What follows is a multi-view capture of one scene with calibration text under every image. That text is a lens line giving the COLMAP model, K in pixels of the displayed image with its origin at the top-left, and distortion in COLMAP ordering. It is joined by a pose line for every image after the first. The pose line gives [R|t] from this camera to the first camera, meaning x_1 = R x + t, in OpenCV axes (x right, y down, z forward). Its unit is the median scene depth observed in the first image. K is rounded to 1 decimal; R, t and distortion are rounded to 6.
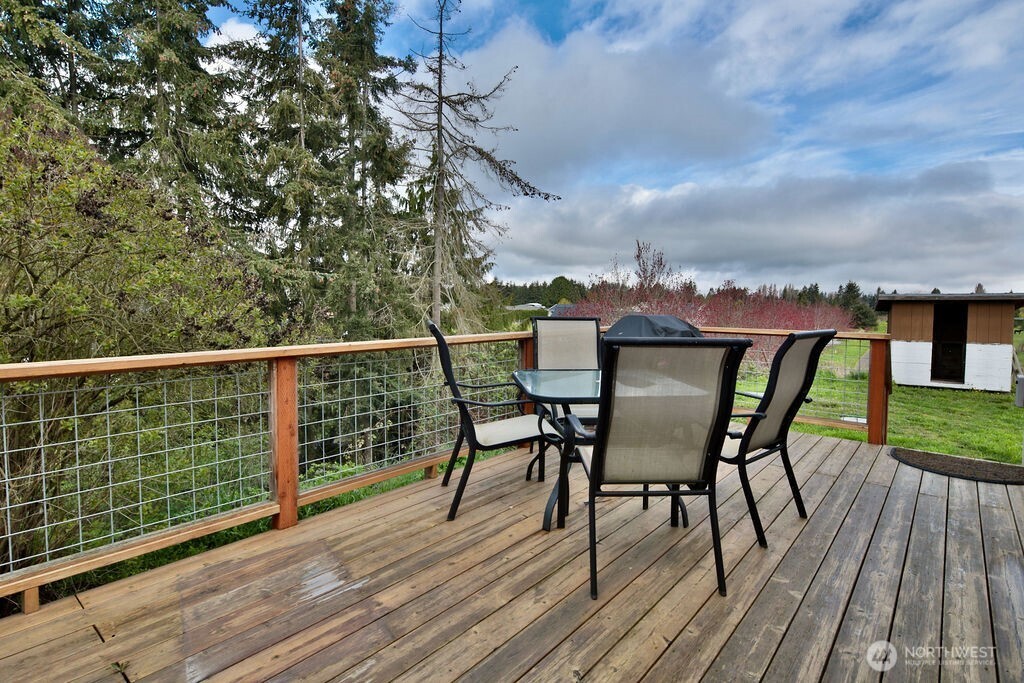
lens RADIAL K [[543.5, 0, 506.2], [0, 543.5, 327.6], [0, 0, 1]] dist [0.006547, 0.000127]
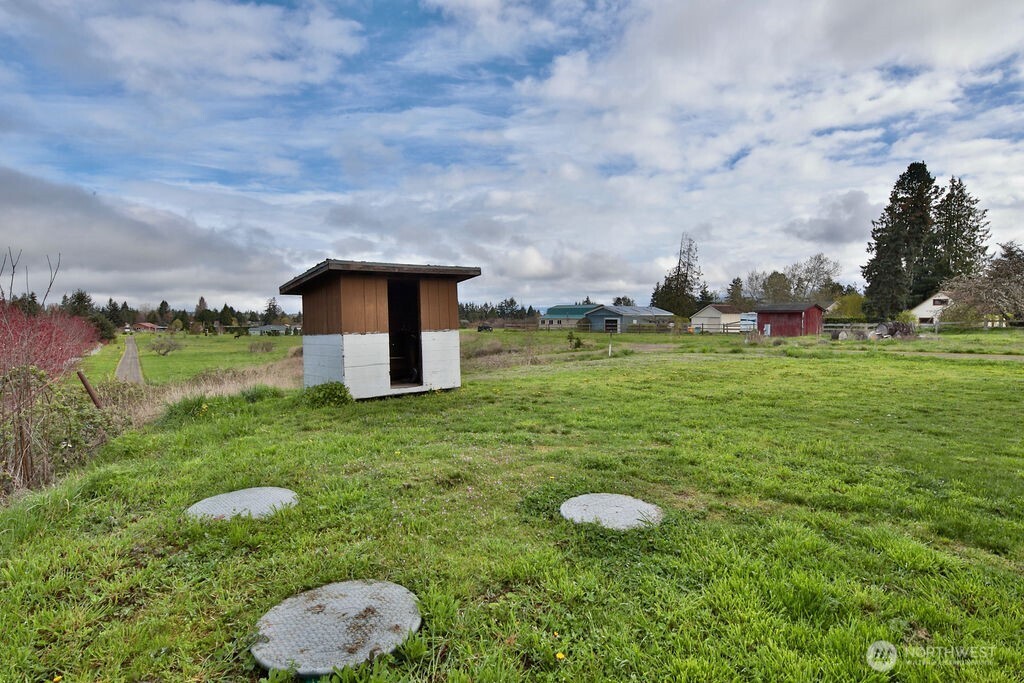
lens RADIAL K [[543.5, 0, 506.2], [0, 543.5, 327.6], [0, 0, 1]] dist [0.006547, 0.000127]
pose [[0.327158, -0.030666, 0.944472, 0.178198], [0.054035, 0.998445, 0.013702, 0.020714], [-0.943424, 0.046551, 0.328306, 0.646536]]
